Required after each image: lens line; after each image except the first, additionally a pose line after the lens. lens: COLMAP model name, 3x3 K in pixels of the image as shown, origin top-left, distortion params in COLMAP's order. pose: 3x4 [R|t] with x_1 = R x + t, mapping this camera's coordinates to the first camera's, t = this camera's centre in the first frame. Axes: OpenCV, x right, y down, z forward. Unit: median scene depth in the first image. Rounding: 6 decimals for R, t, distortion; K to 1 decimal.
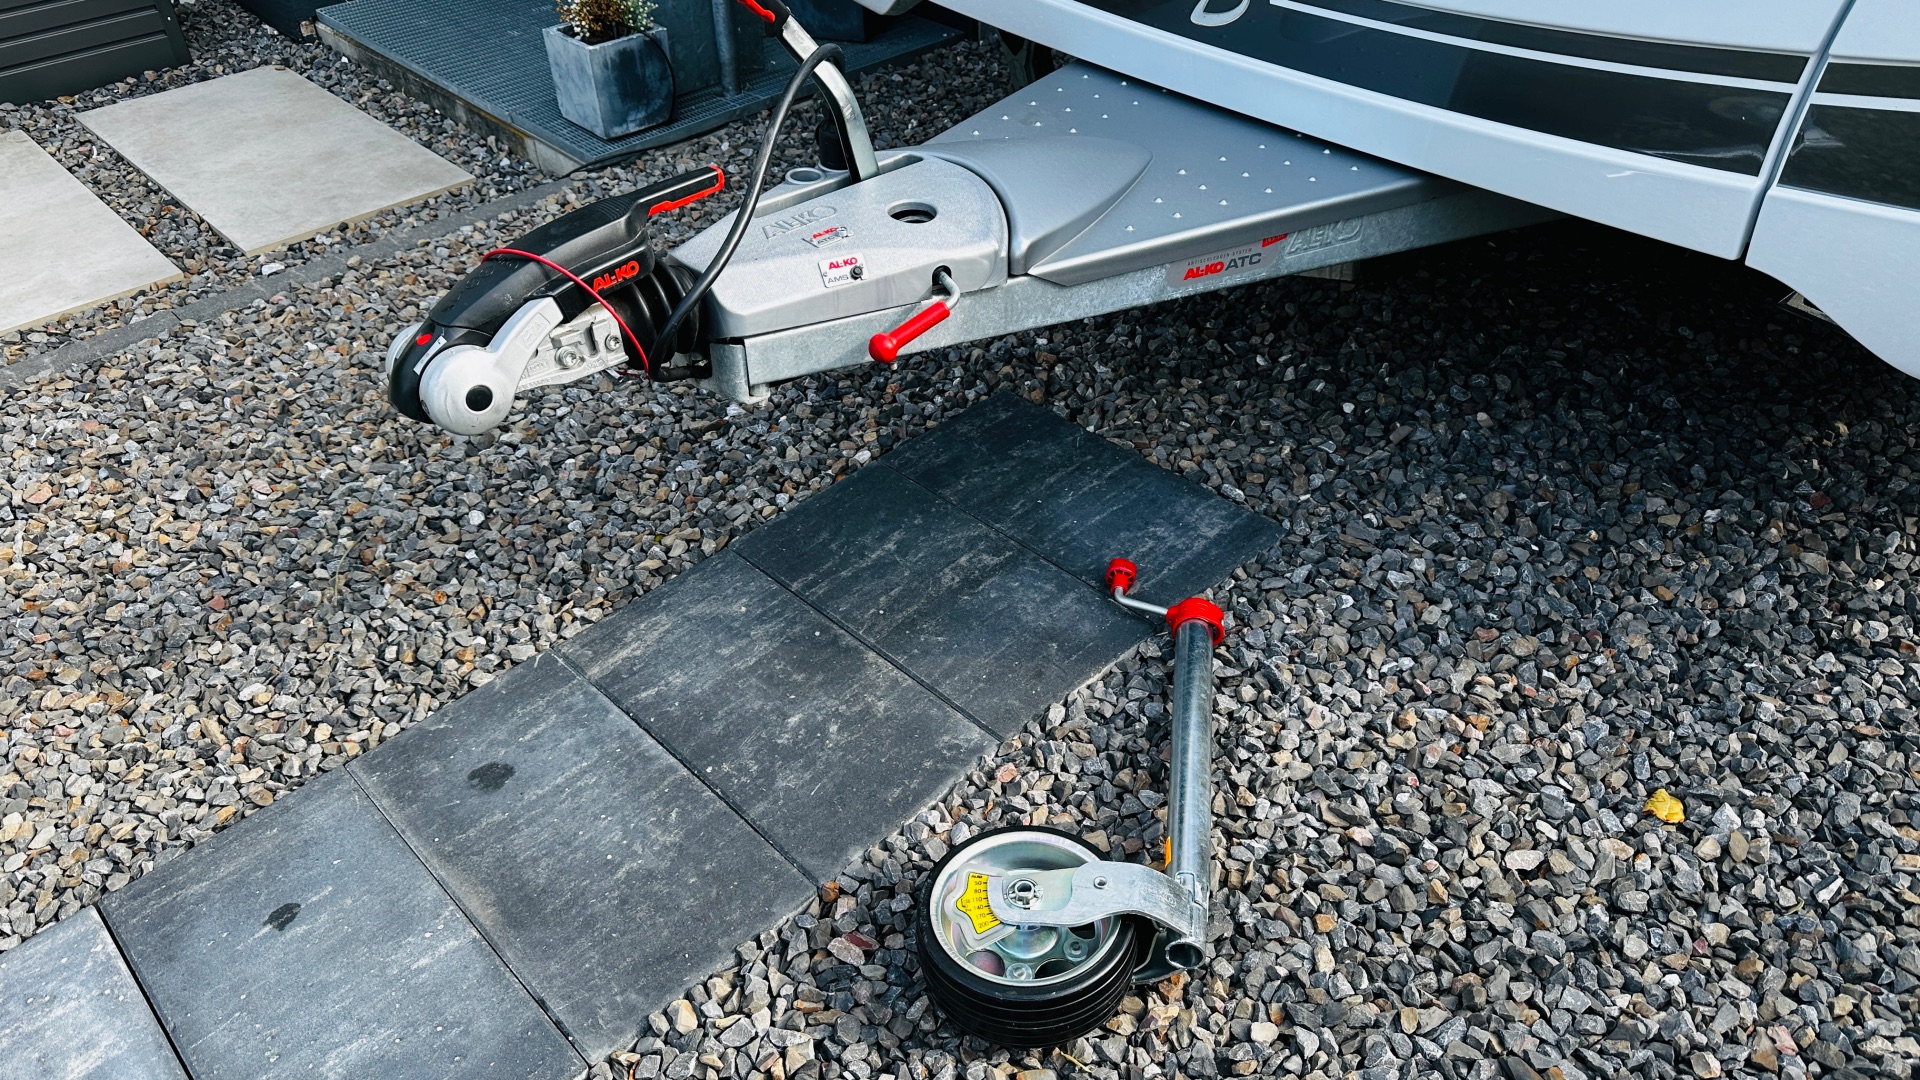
lens RADIAL K [[1349.4, 0, 960.0], [0, 1349.4, 540.0], [0, 0, 1]] dist [0.007579, 0.001130]
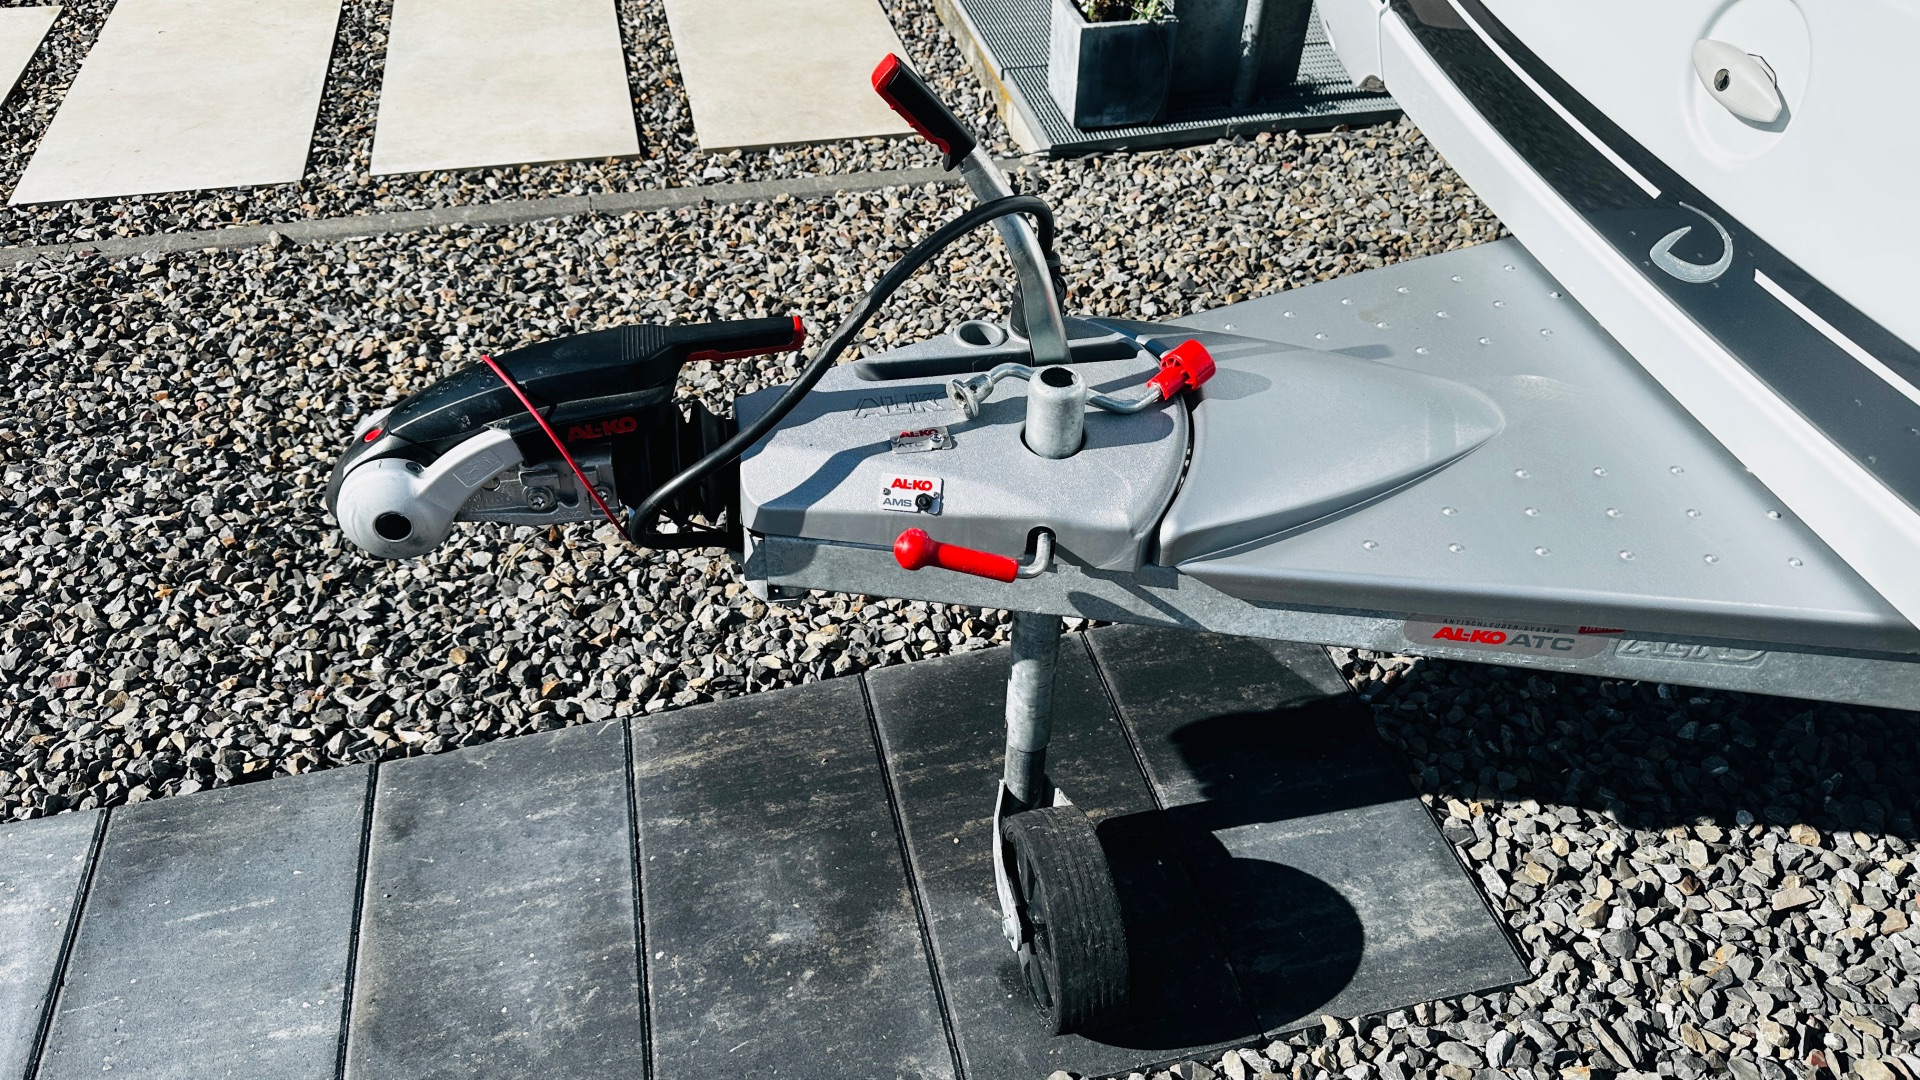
lens RADIAL K [[1349.4, 0, 960.0], [0, 1349.4, 540.0], [0, 0, 1]] dist [0.007579, 0.001130]
pose [[0.859805, 0.361595, -0.360532, 0.193086], [-0.338525, 0.932254, 0.127680, -0.251811], [0.382276, 0.012269, 0.923967, 0.285387]]
